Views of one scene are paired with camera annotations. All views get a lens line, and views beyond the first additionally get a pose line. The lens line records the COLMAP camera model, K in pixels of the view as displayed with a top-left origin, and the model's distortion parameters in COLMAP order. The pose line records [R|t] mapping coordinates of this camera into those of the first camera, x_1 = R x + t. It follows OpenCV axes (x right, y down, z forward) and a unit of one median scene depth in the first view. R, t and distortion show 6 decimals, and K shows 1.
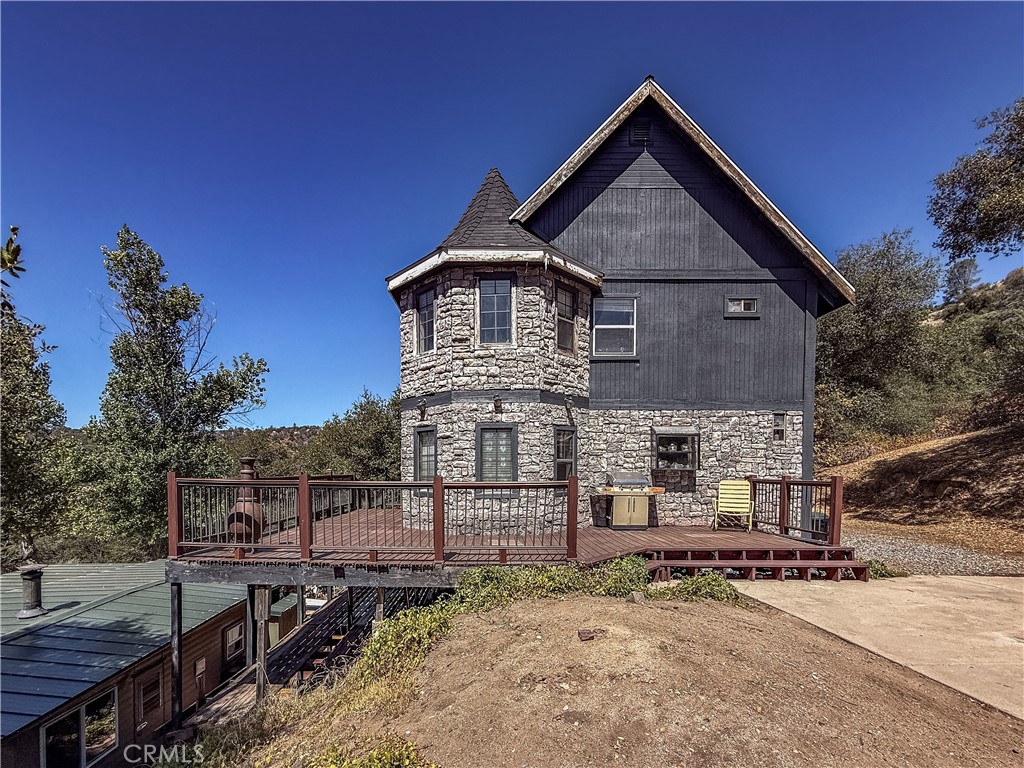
lens RADIAL K [[450.7, 0, 504.6], [0, 450.7, 477.2], [0, 0, 1]] dist [0.000553, -0.002962]
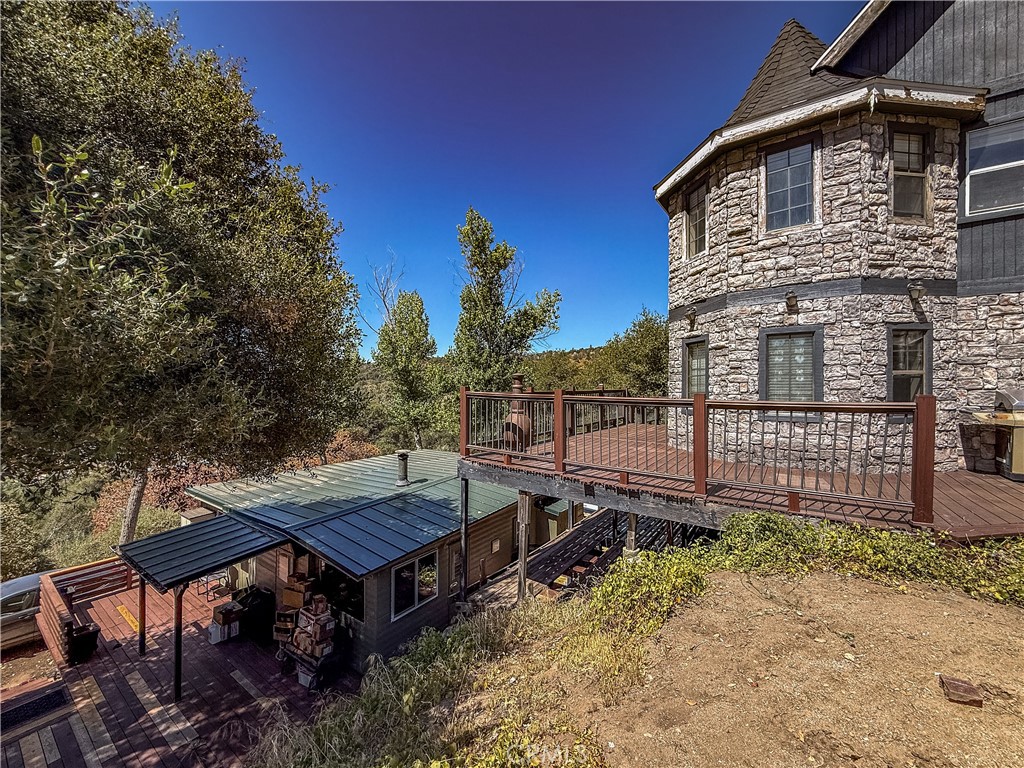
lens RADIAL K [[416.9, 0, 507.5], [0, 416.9, 383.9], [0, 0, 1]] dist [0.001977, -0.000769]
pose [[0.806442, 0.001841, -0.591310, 0.014830], [-0.013241, 0.999801, -0.014945, -0.001687], [0.591165, 0.019882, 0.806306, 0.106200]]
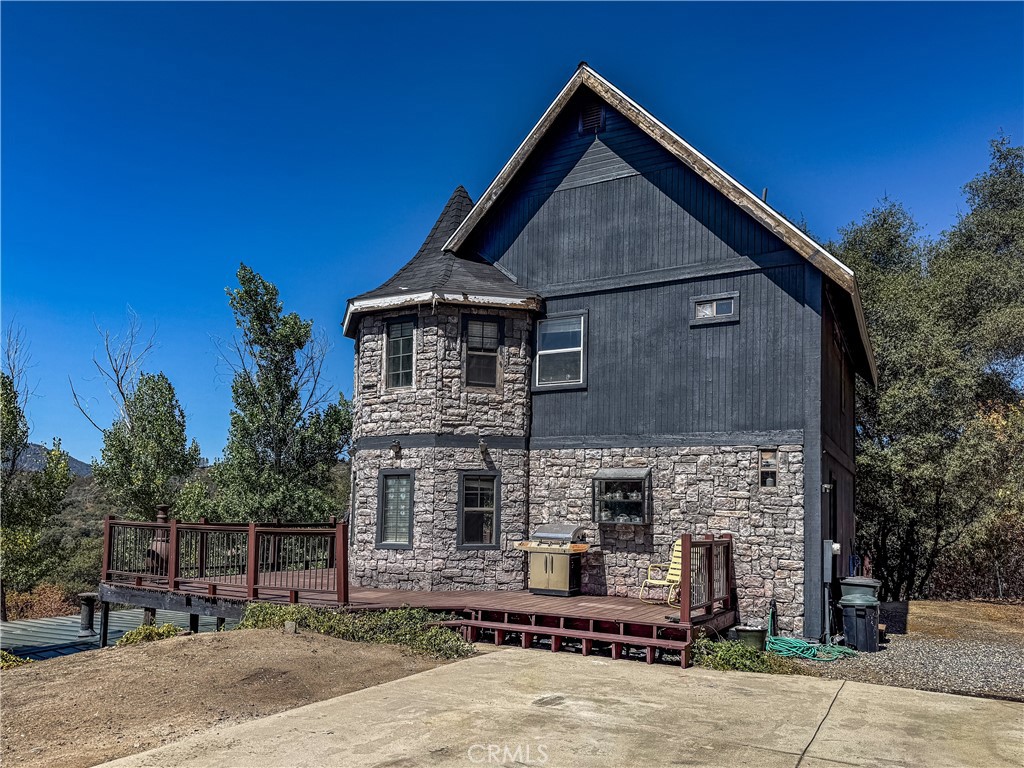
lens RADIAL K [[741.5, 0, 511.9], [0, 741.5, 460.6], [0, 0, 1]] dist [0.063596, -0.061125]
pose [[0.883446, -0.016090, -0.468258, 0.882086], [-0.028825, 0.995651, -0.088596, -0.006178], [0.467646, 0.091767, 0.879139, -0.257364]]
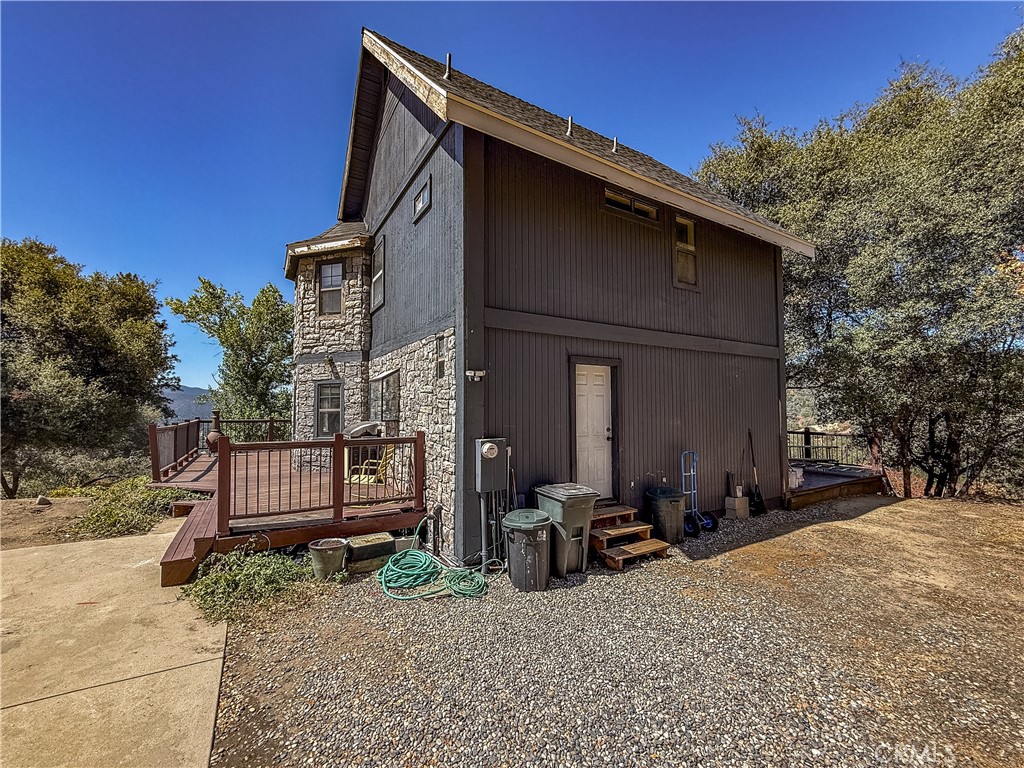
lens RADIAL K [[416.9, 0, 494.3], [0, 416.9, 389.4], [0, 0, 1]] dist [0.001977, -0.000769]
pose [[0.493120, -0.041767, -0.868958, 1.268743], [-0.013956, 0.998339, -0.055906, -0.037269], [0.869850, 0.039695, 0.491718, 0.851746]]
